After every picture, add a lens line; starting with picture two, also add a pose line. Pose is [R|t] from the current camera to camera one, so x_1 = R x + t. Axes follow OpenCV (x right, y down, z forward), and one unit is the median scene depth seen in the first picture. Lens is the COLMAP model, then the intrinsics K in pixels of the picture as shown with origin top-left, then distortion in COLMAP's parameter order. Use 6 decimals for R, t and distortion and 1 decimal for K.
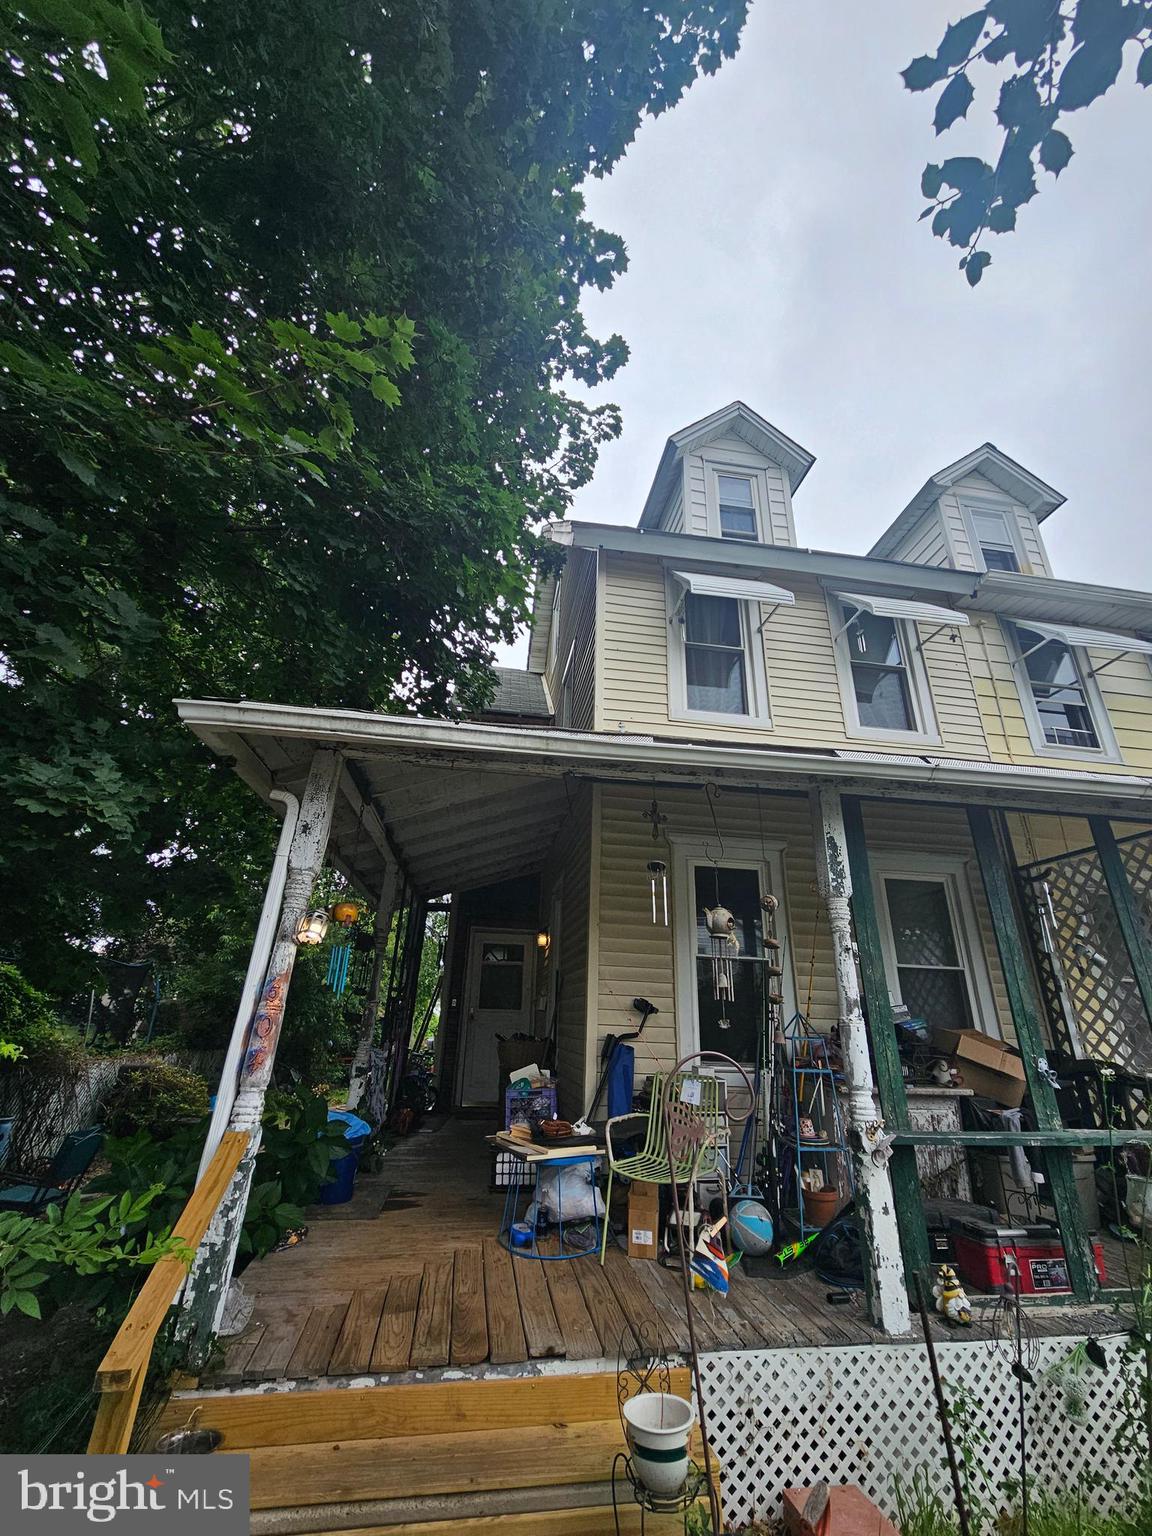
lens RADIAL K [[643.9, 0, 570.4], [0, 643.9, 756.3], [0, 0, 1]] dist [0.008742, -0.003834]
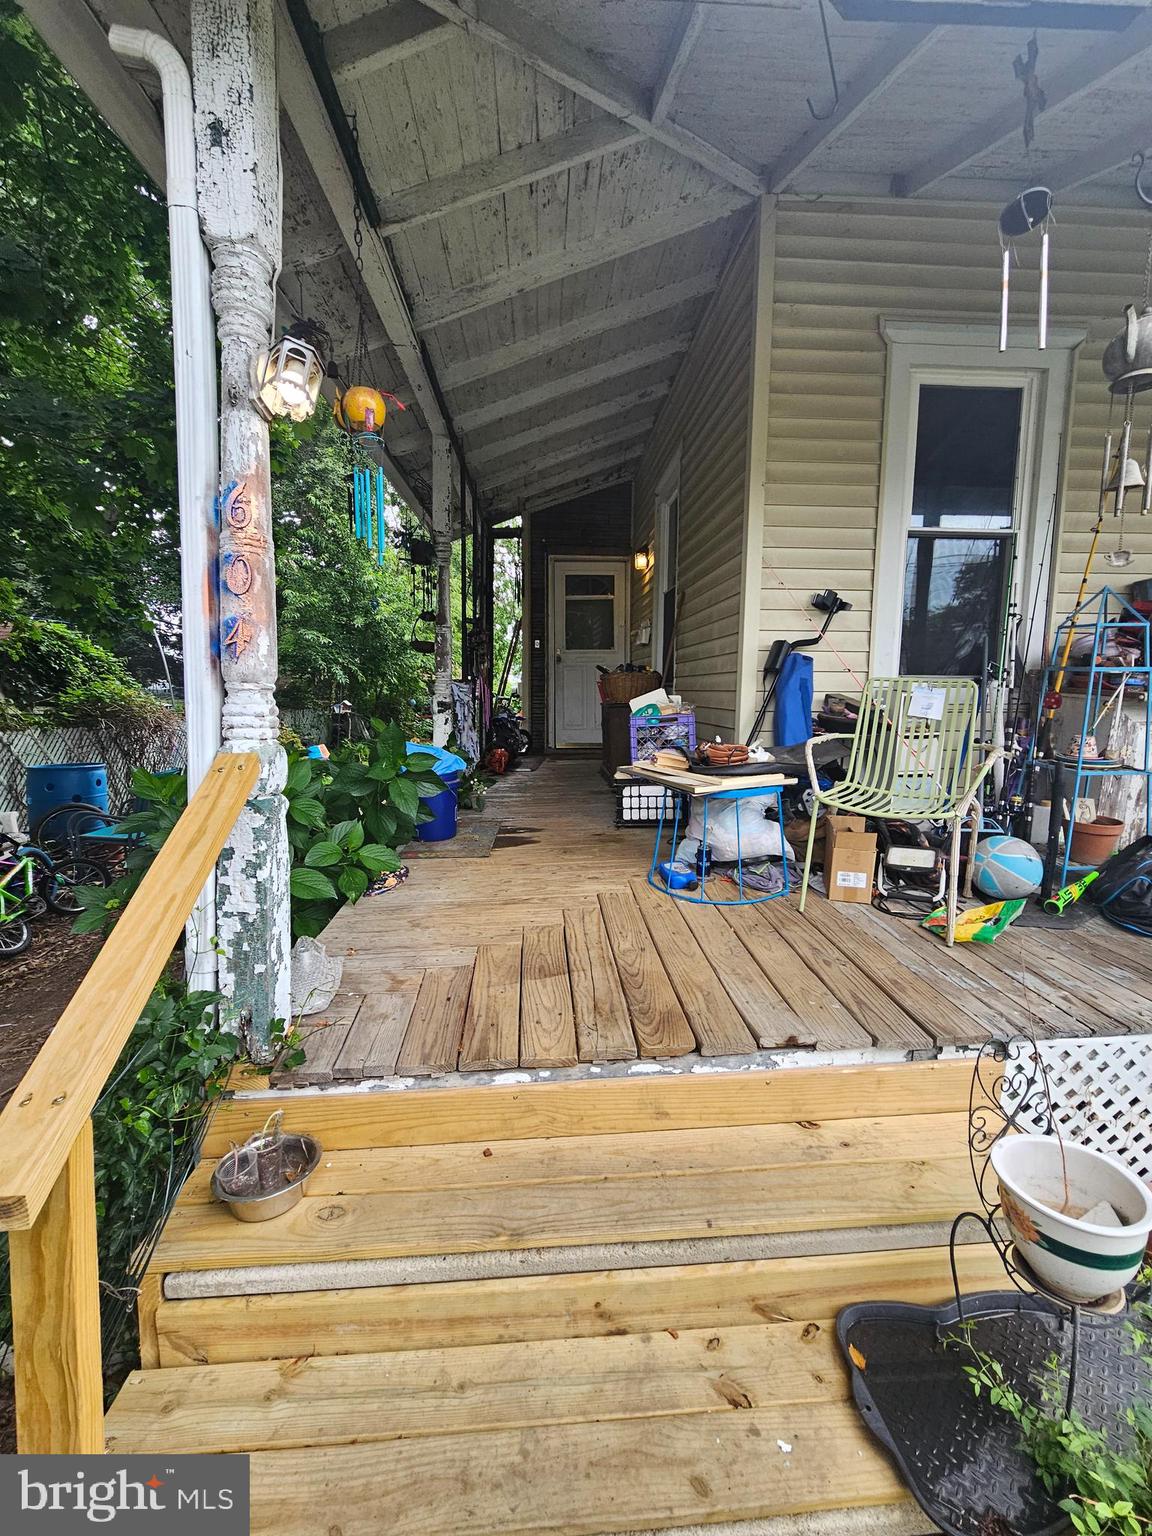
lens RADIAL K [[643.9, 0, 570.4], [0, 643.9, 756.3], [0, 0, 1]] dist [0.008742, -0.003834]
pose [[0.995136, -0.020454, -0.096364, -0.156624], [0.063887, 0.878606, 0.473254, 0.302275], [0.074986, -0.477109, 0.875639, 0.477035]]
